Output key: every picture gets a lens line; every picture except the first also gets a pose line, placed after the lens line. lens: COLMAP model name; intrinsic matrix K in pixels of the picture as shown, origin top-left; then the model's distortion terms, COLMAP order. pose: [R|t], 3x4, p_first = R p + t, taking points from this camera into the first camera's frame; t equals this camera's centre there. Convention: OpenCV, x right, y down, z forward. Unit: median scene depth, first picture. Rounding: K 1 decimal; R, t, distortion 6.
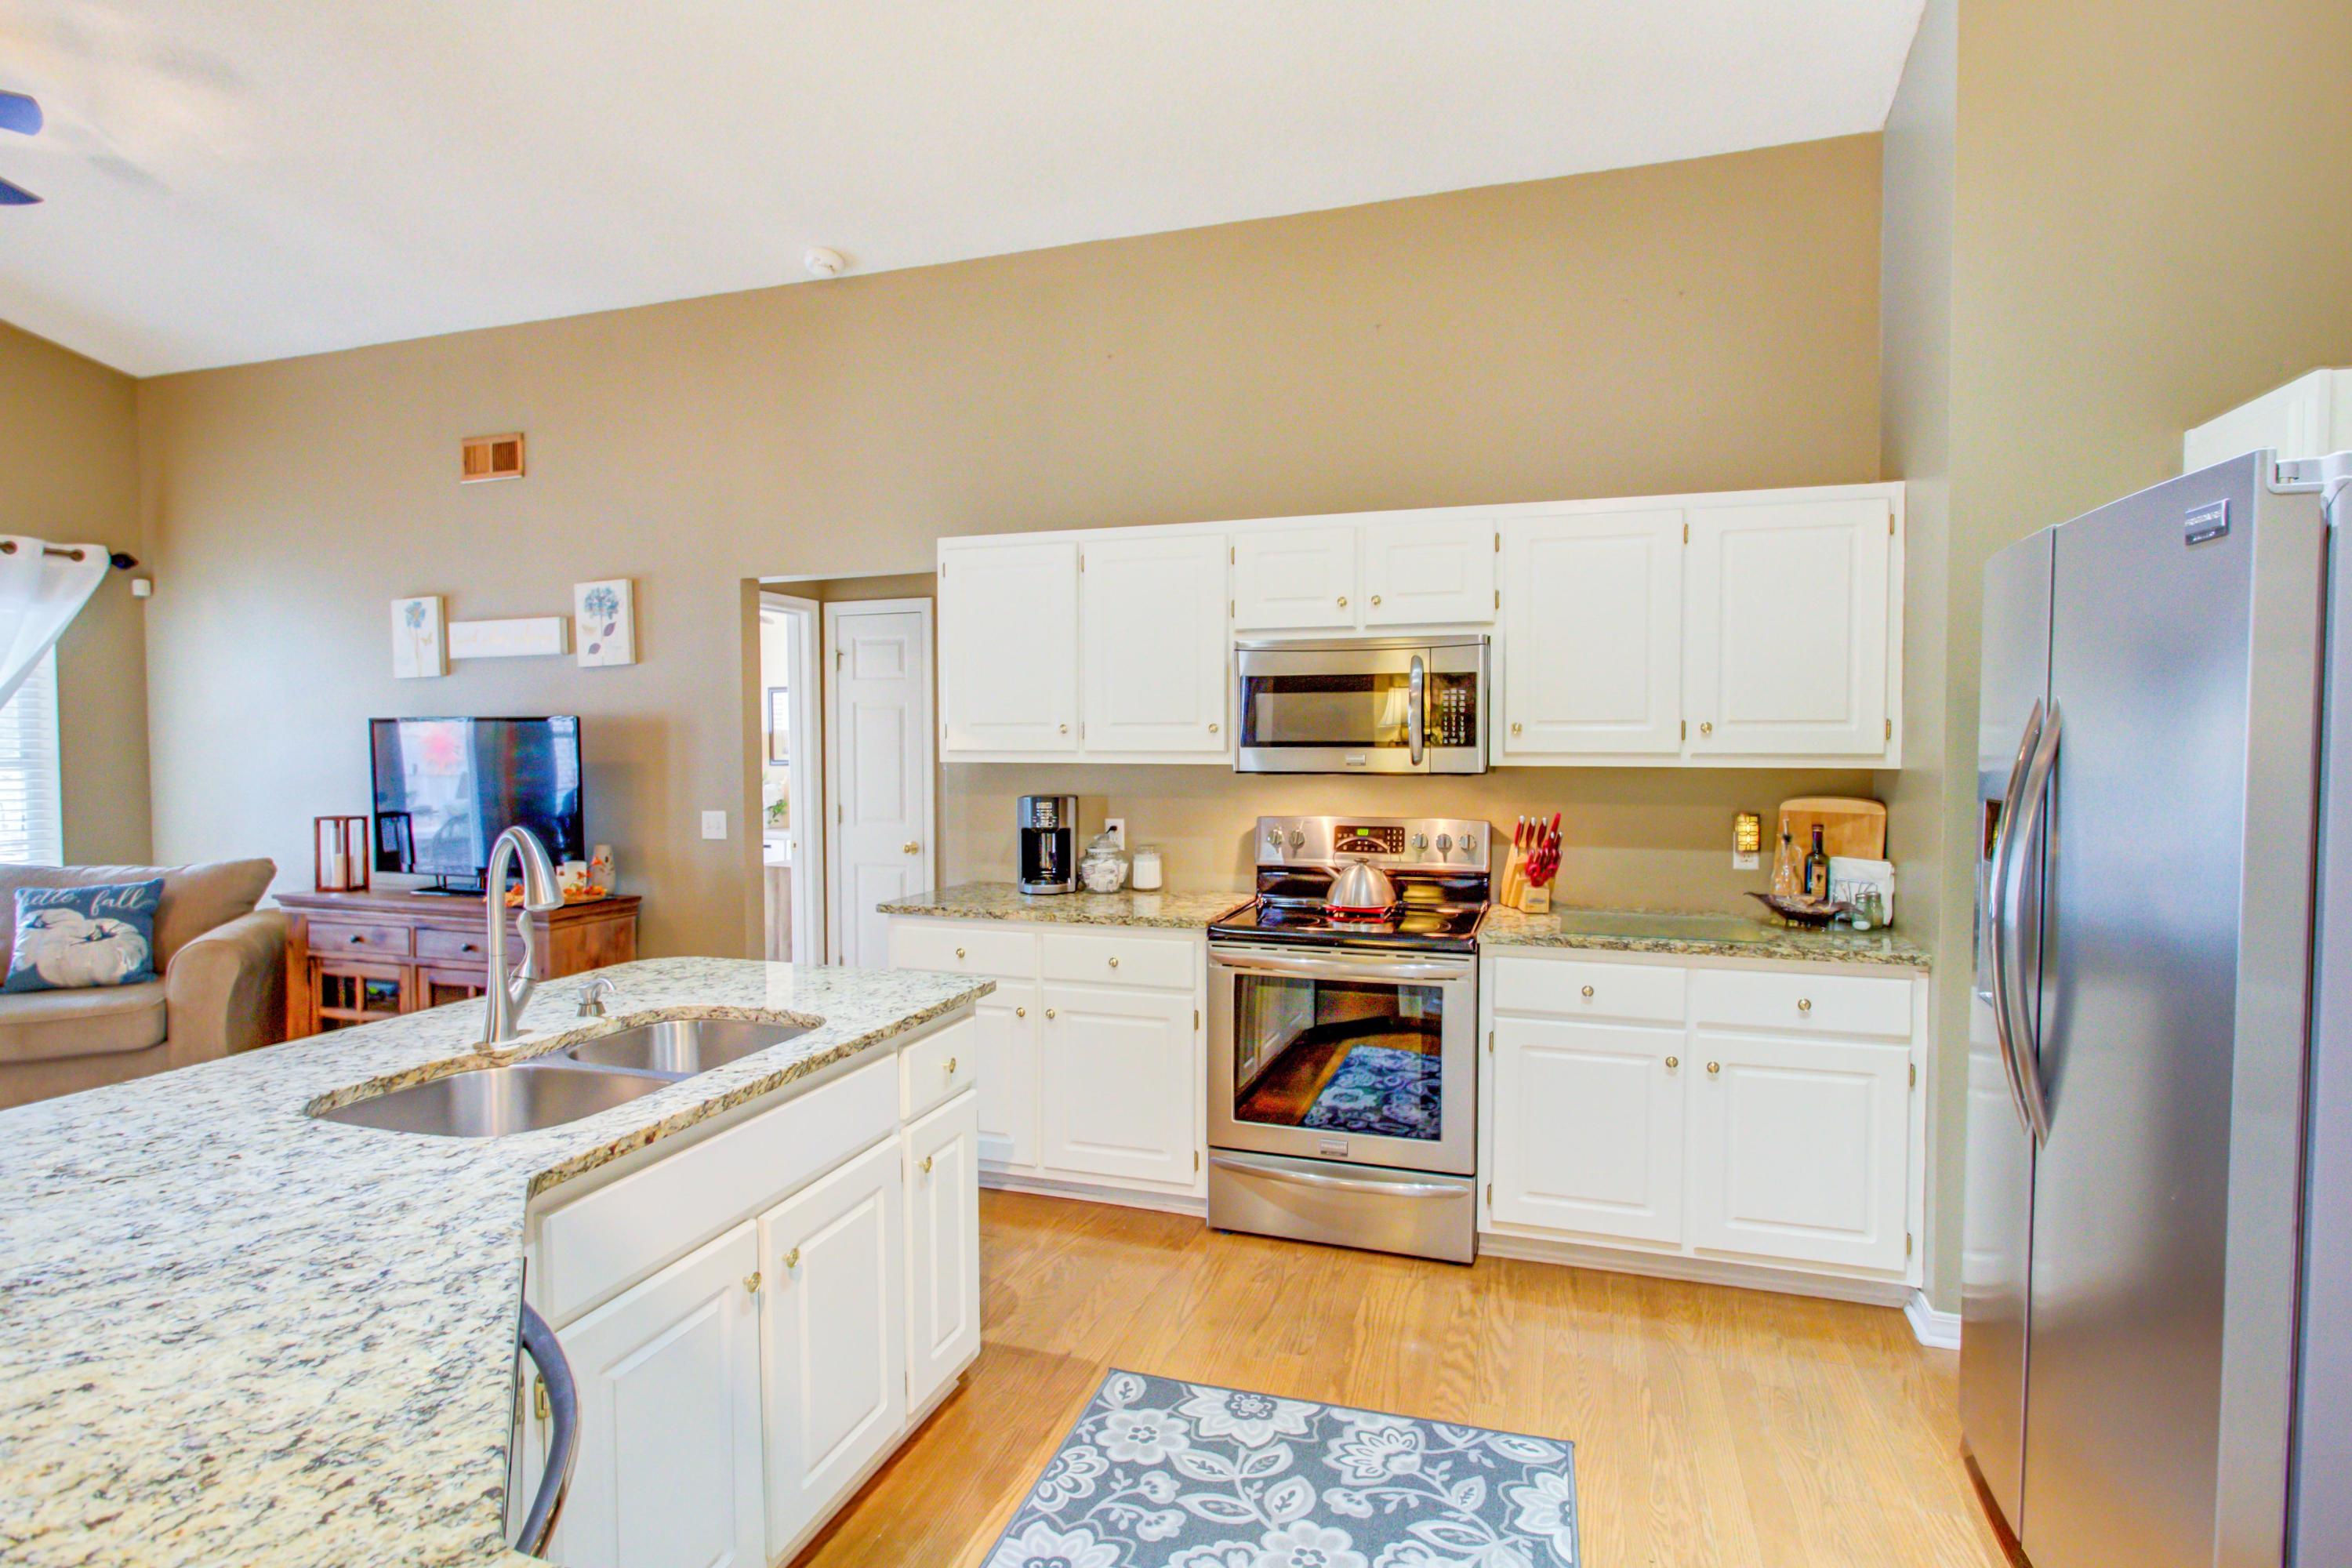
lens RADIAL K [[1180.3, 0, 1180.1], [0, 1180.3, 780.9], [0, 0, 1]] dist [-0.003301, 0.000450]
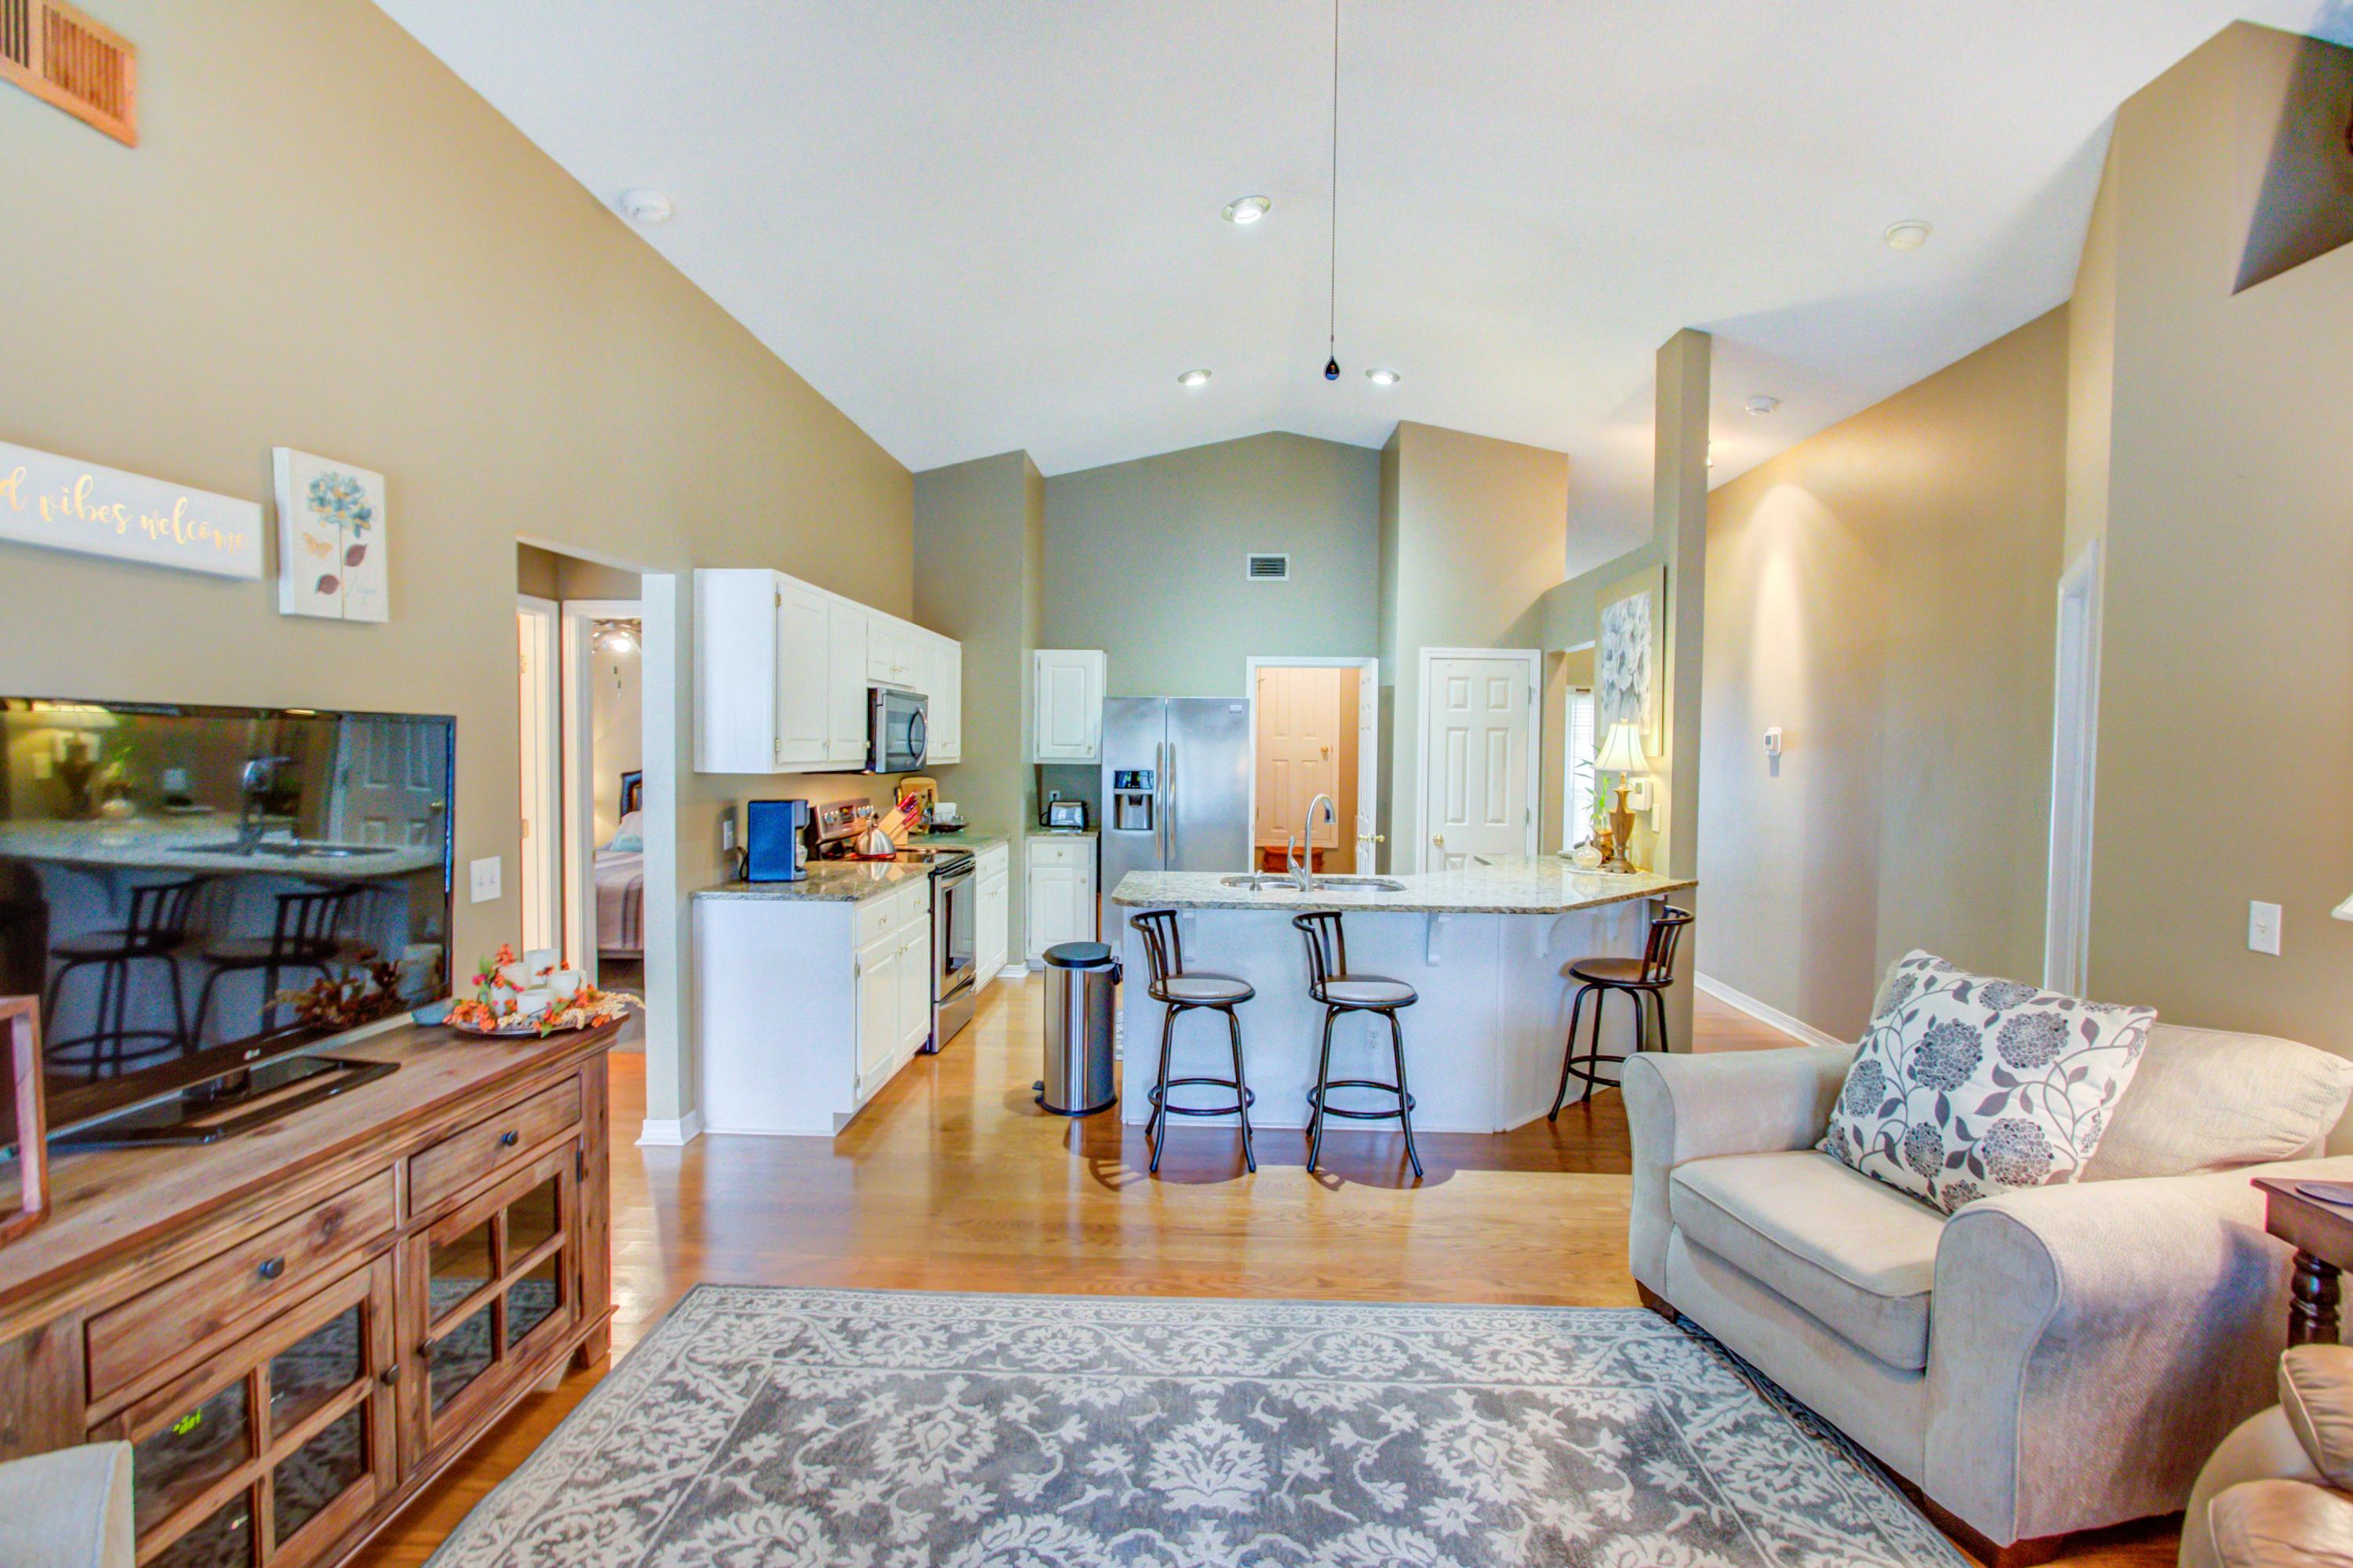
lens RADIAL K [[1119.4, 0, 1176.5], [0, 1119.4, 784.0], [0, 0, 1]] dist [-0.005773, 0.000609]
pose [[-0.272054, -0.034498, 0.961663, -1.409635], [0.023180, 0.998832, 0.042389, -0.044931], [-0.962003, 0.033824, -0.270937, 0.999382]]
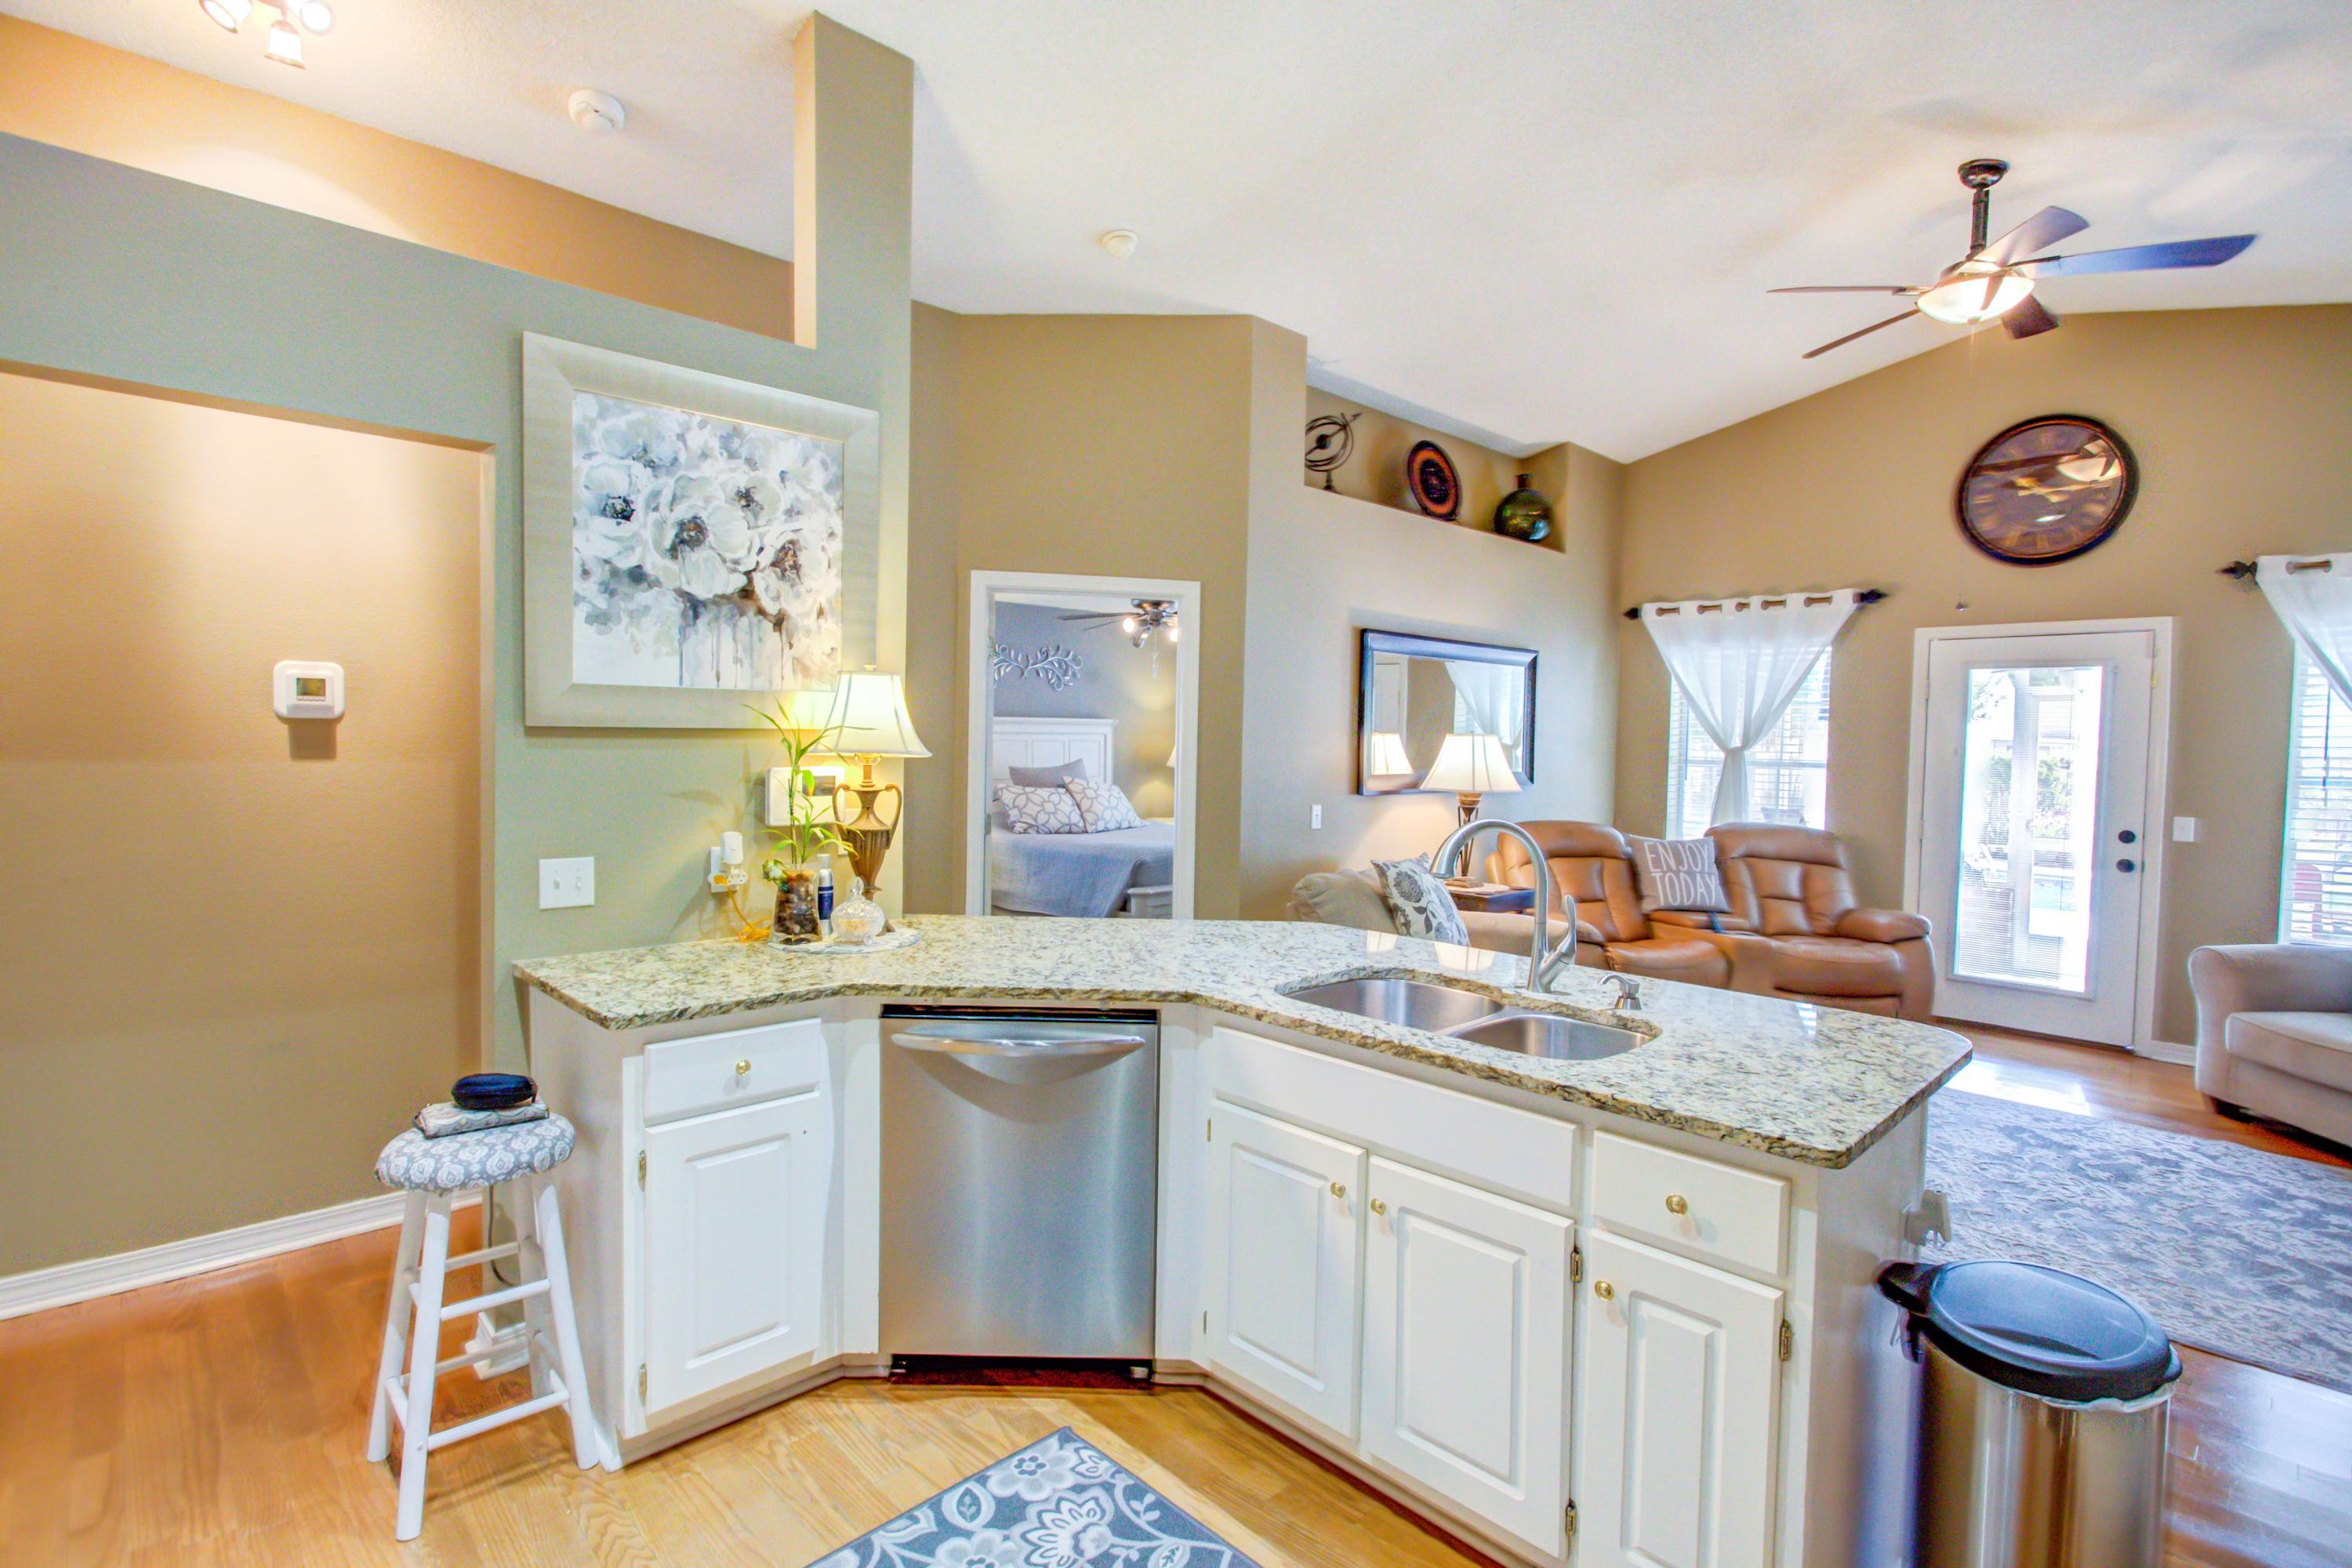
lens RADIAL K [[1118.8, 0, 1176.0], [0, 1118.8, 784.0], [0, 0, 1]] dist [-0.005773, 0.000609]
pose [[-0.463956, 0.032432, -0.885264, 0.355986], [-0.048309, 0.996916, 0.061840, -0.029968], [0.884540, 0.071458, -0.460958, 0.657060]]
